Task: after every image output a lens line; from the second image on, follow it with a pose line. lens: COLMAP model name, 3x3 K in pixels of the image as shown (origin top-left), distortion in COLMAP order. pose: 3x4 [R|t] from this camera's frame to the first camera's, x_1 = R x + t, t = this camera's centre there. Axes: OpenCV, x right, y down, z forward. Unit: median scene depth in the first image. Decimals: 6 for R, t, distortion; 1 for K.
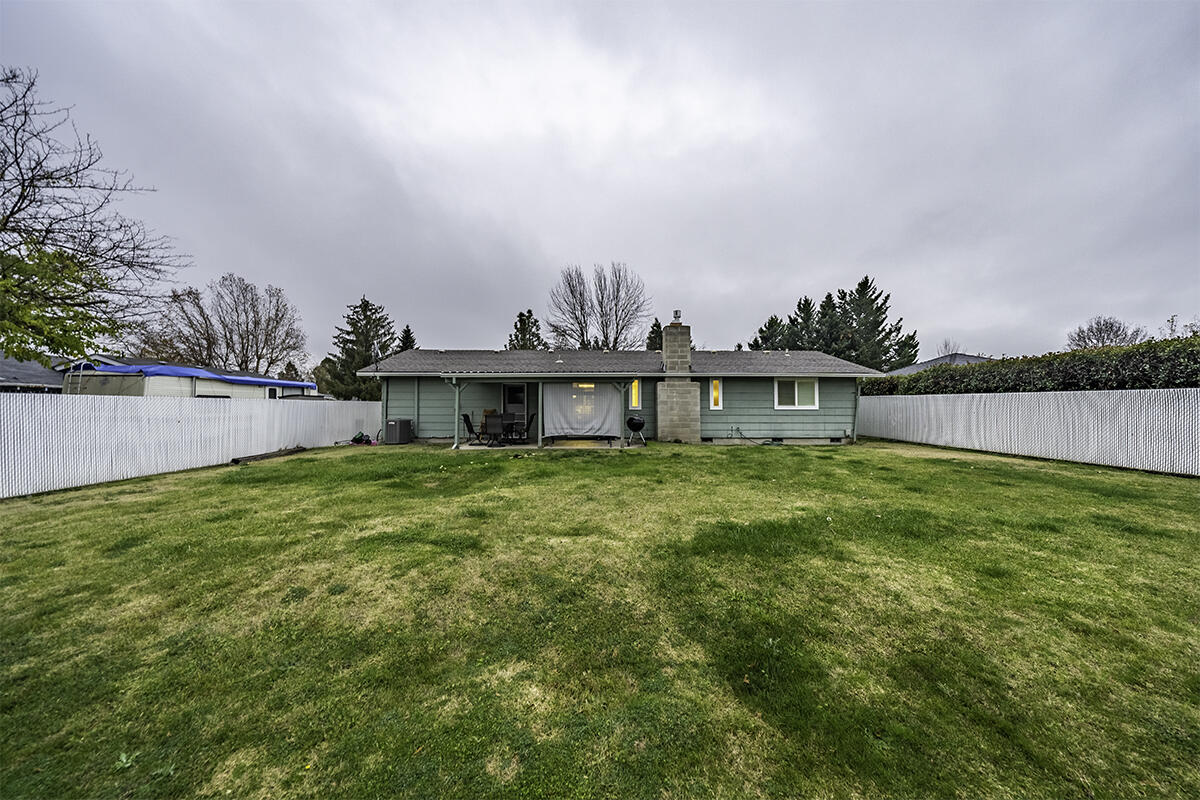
lens RADIAL K [[408.1, 0, 590.5], [0, 408.1, 401.8], [0, 0, 1]] dist [-0.002489, -0.000243]
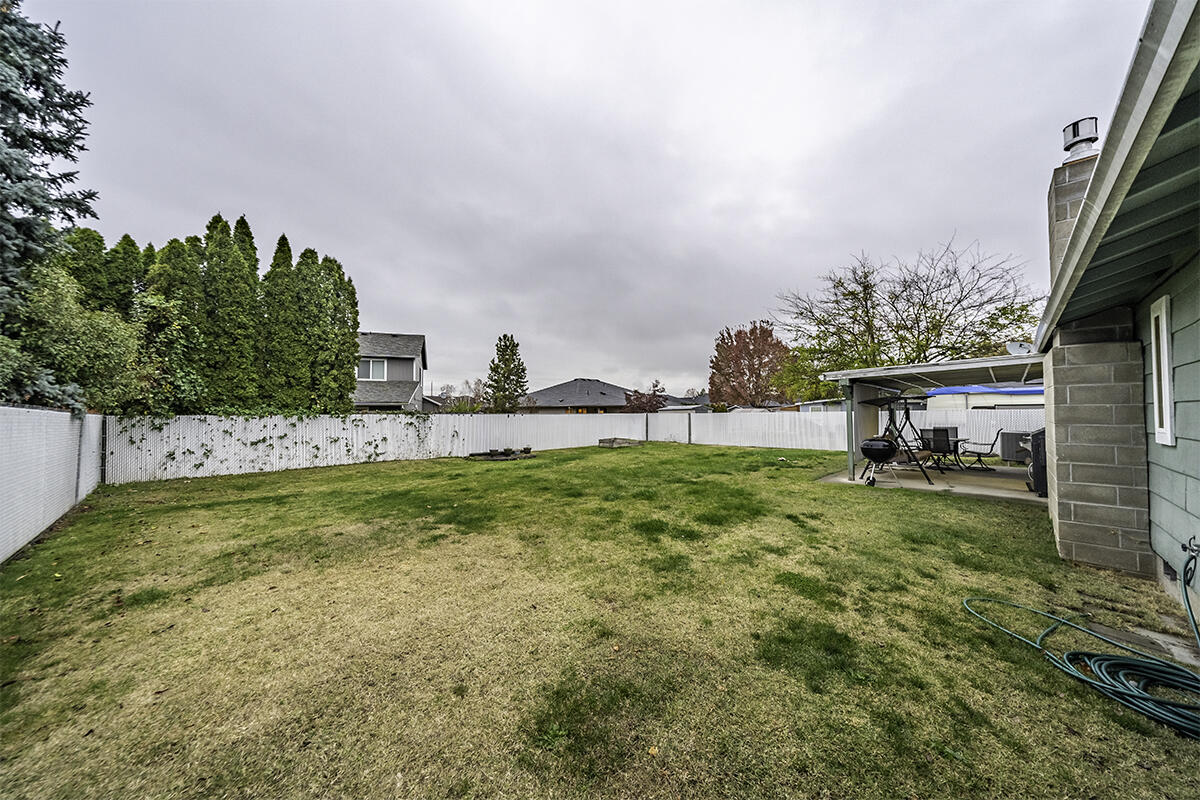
lens RADIAL K [[415.6, 0, 599.5], [0, 415.6, 395.9], [0, 0, 1]] dist [-0.000890, -0.000163]
pose [[-0.716329, -0.025213, -0.697307, 0.690693], [0.017099, 0.998413, -0.053665, -0.000546], [0.697553, -0.050365, -0.714761, 0.949396]]
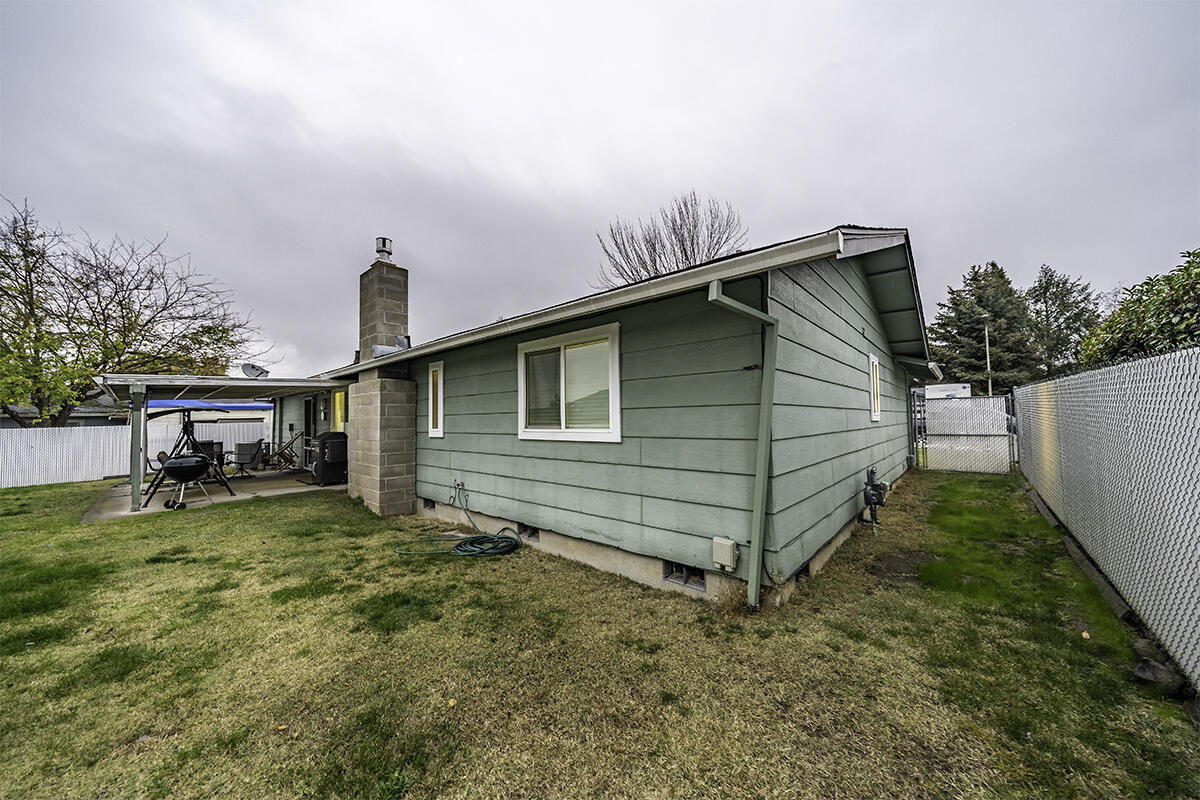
lens RADIAL K [[404.4, 0, 602.6], [0, 404.4, 401.9], [0, 0, 1]] dist [0.000073, -0.000080]
pose [[0.740367, -0.040480, -0.670983, 0.729645], [0.034039, 0.999162, -0.022720, -0.002359], [0.671340, -0.006018, 0.741125, 0.796279]]
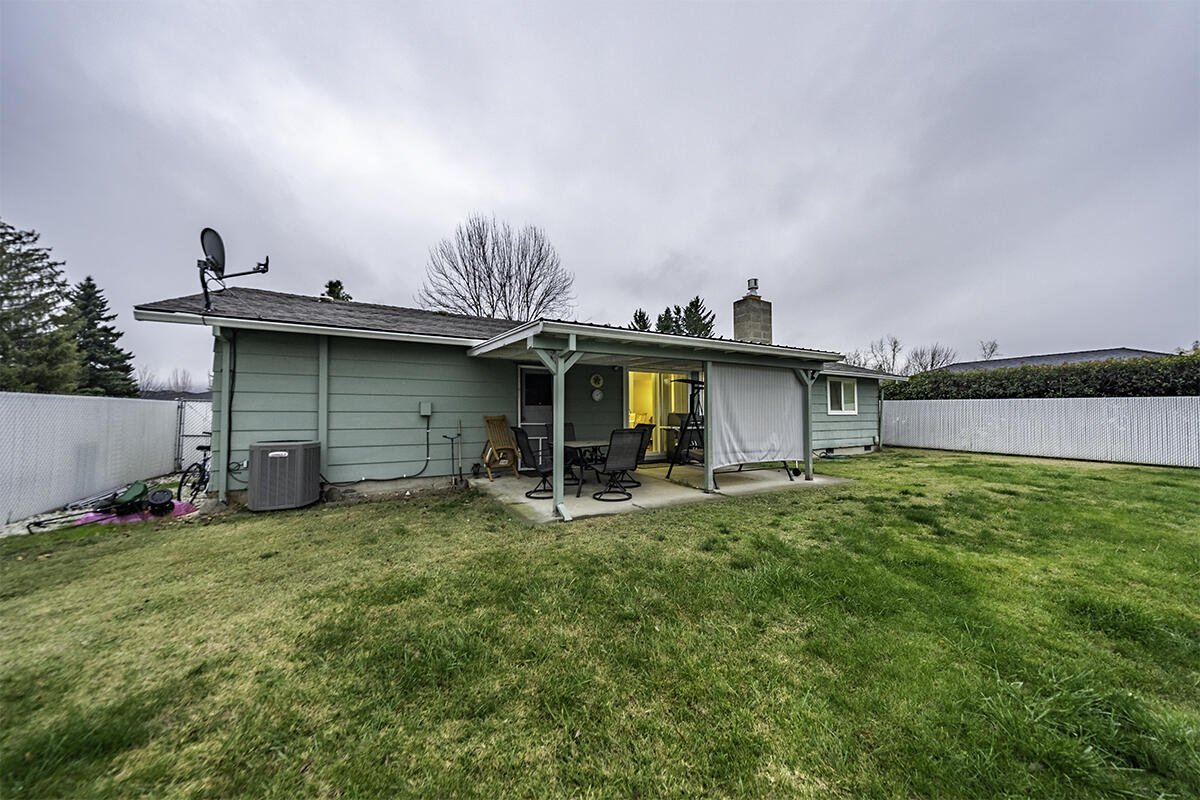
lens RADIAL K [[410.8, 0, 596.0], [0, 410.8, 403.7], [0, 0, 1]] dist [-0.000577, -0.000138]
pose [[0.875468, 0.010350, 0.483165, -0.379650], [-0.005823, 0.999924, -0.010869, 0.007813], [-0.483241, 0.006702, 0.875462, 0.487432]]
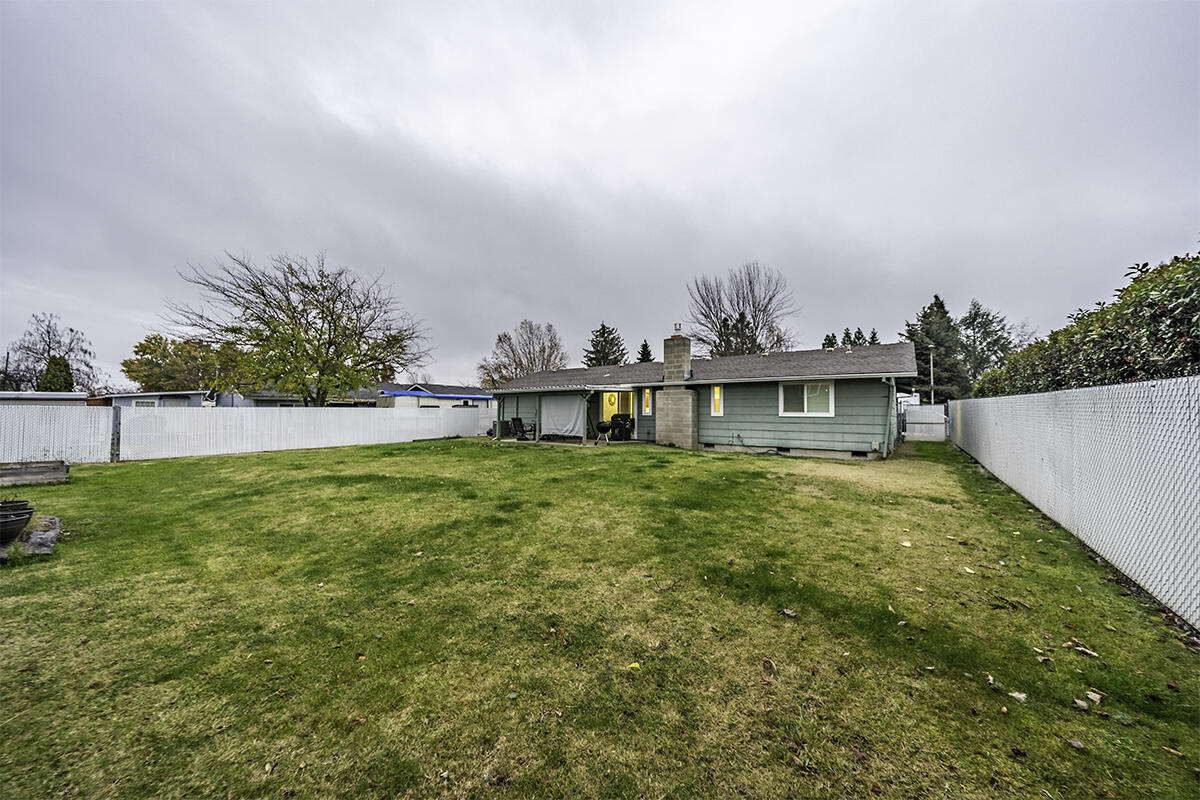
lens RADIAL K [[404.4, 0, 602.6], [0, 404.4, 401.9], [0, 0, 1]] dist [0.000073, -0.000080]
pose [[0.797005, -0.011933, -0.603855, 0.684469], [0.007996, 0.999926, -0.009207, -0.009006], [0.603920, 0.002510, 0.797041, 0.030449]]
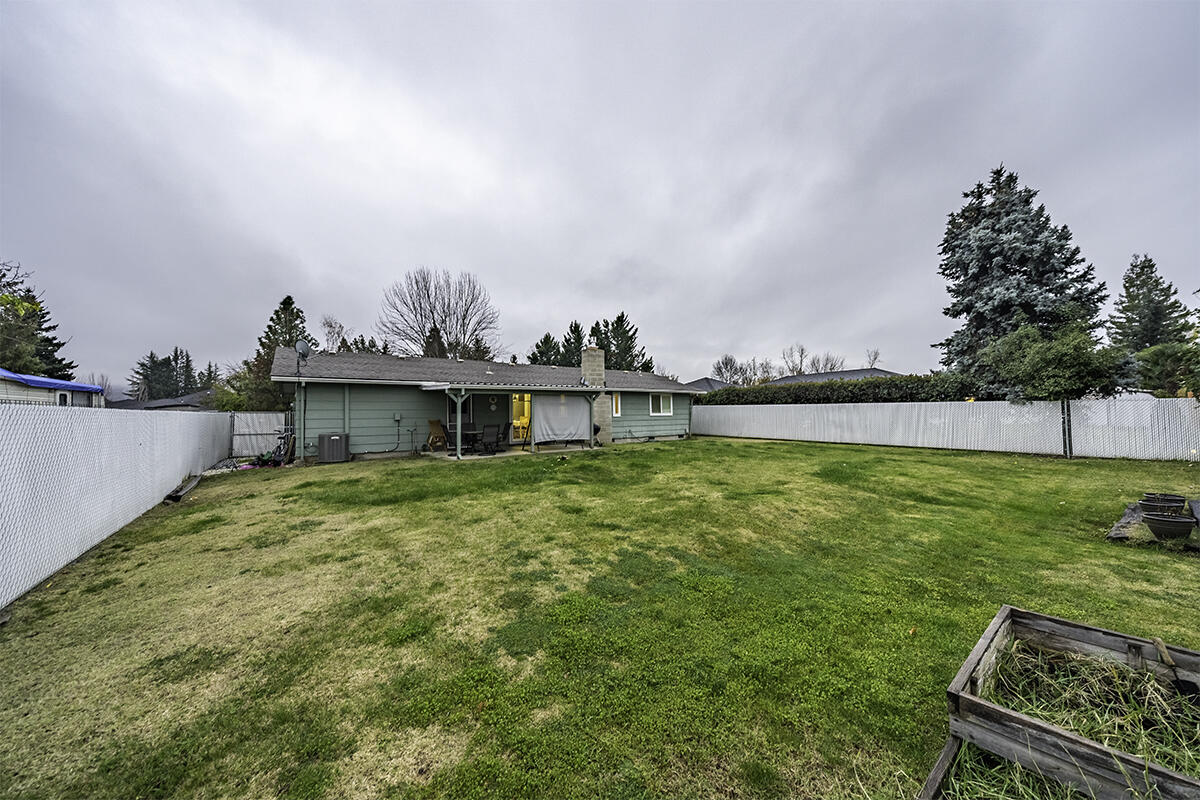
lens RADIAL K [[410.8, 0, 596.0], [0, 410.8, 403.7], [0, 0, 1]] dist [-0.000577, -0.000138]
pose [[0.813196, 0.003429, 0.581979, -0.496641], [0.004790, 0.999909, -0.012585, -0.005493], [-0.581970, 0.013021, 0.813106, -0.014447]]
